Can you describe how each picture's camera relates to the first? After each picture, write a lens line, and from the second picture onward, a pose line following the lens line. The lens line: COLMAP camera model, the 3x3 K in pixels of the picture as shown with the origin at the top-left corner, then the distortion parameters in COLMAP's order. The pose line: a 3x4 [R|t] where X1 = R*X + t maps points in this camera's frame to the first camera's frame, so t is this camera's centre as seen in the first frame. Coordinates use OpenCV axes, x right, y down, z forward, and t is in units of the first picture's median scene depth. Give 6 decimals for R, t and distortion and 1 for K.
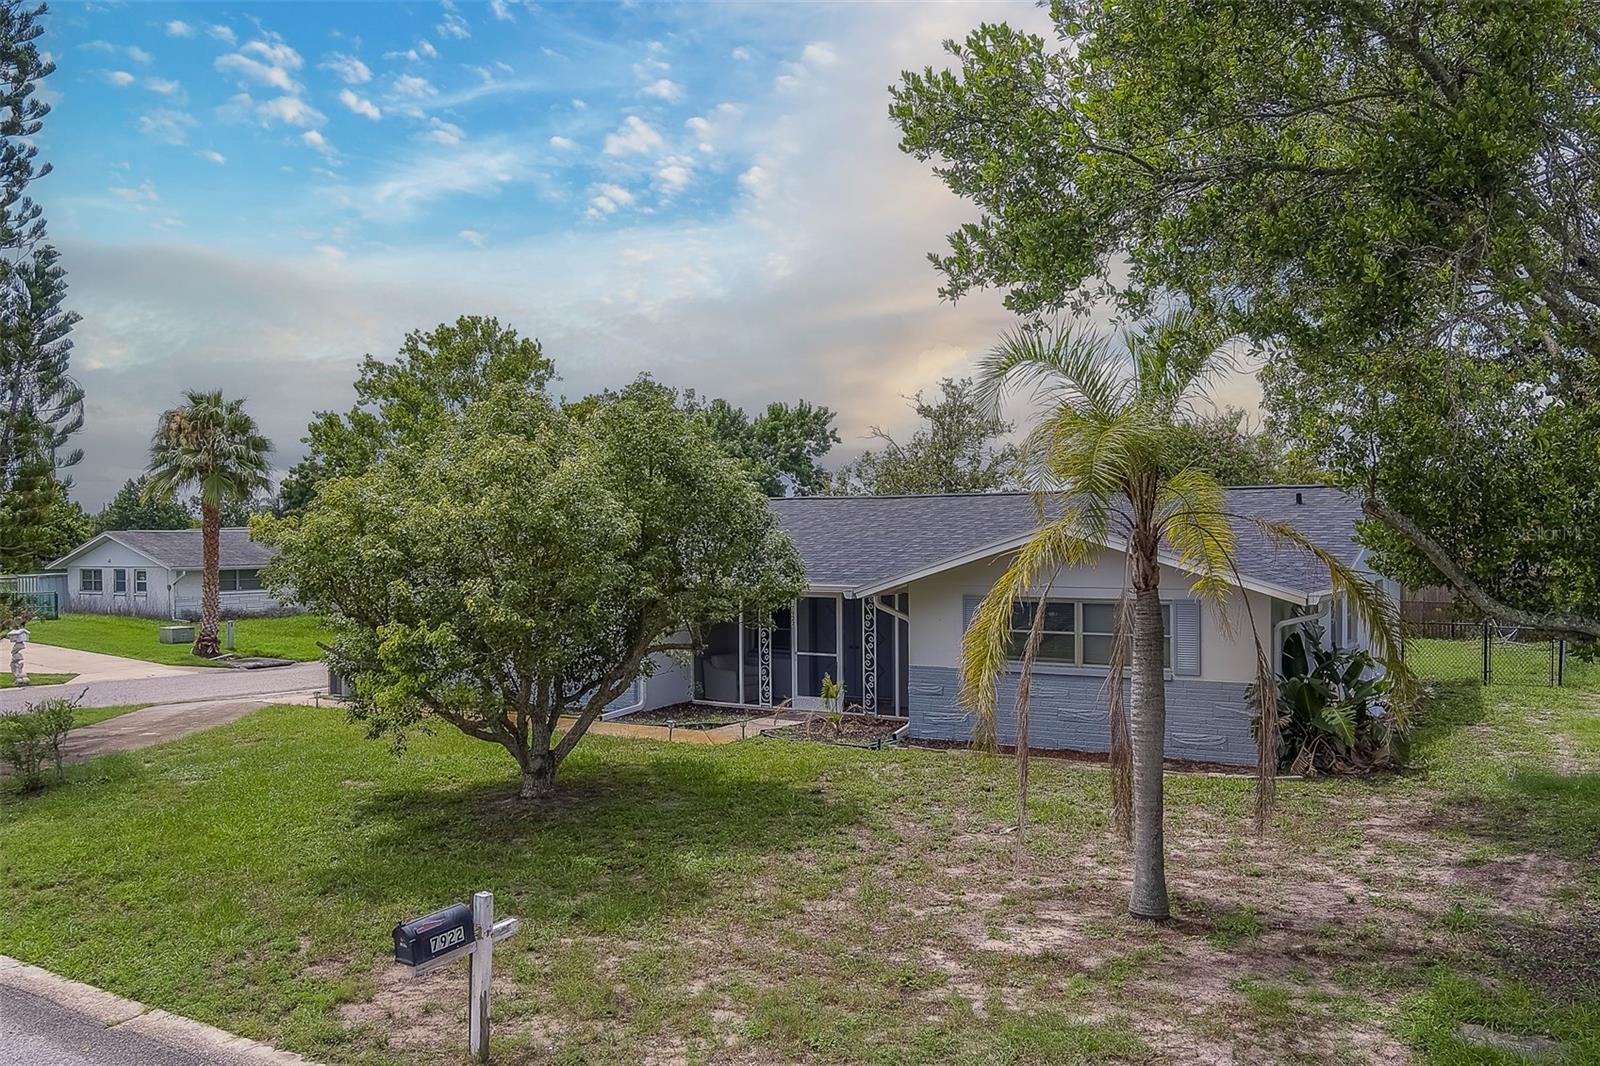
lens RADIAL K [[1369.4, 0, 800.0], [0, 1369.4, 533.0], [0, 0, 1]] dist [-0.063852, 0.007508]
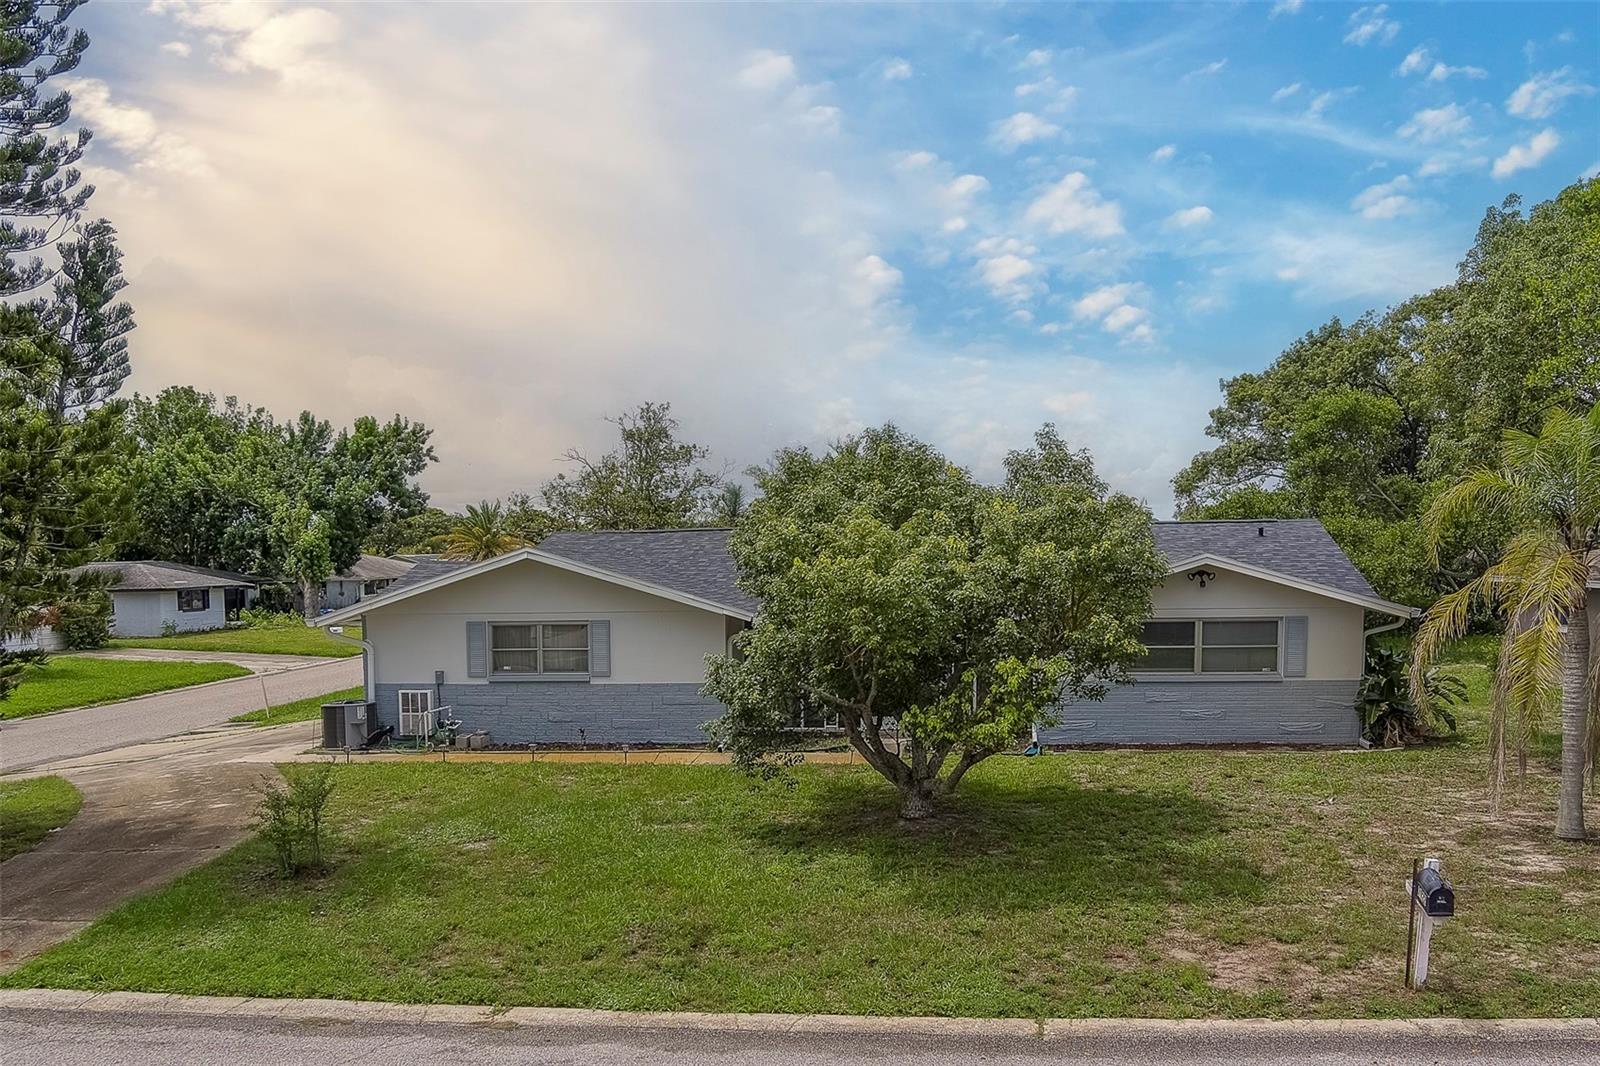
lens RADIAL K [[1443.6, 0, 774.7], [0, 1443.6, 536.9], [0, 0, 1]] dist [-0.058101, 0.008182]
pose [[0.891129, 0.000771, 0.453749, -0.589462], [0.004133, 0.999943, -0.009816, -0.009465], [-0.453731, 0.010622, 0.891076, 0.037135]]
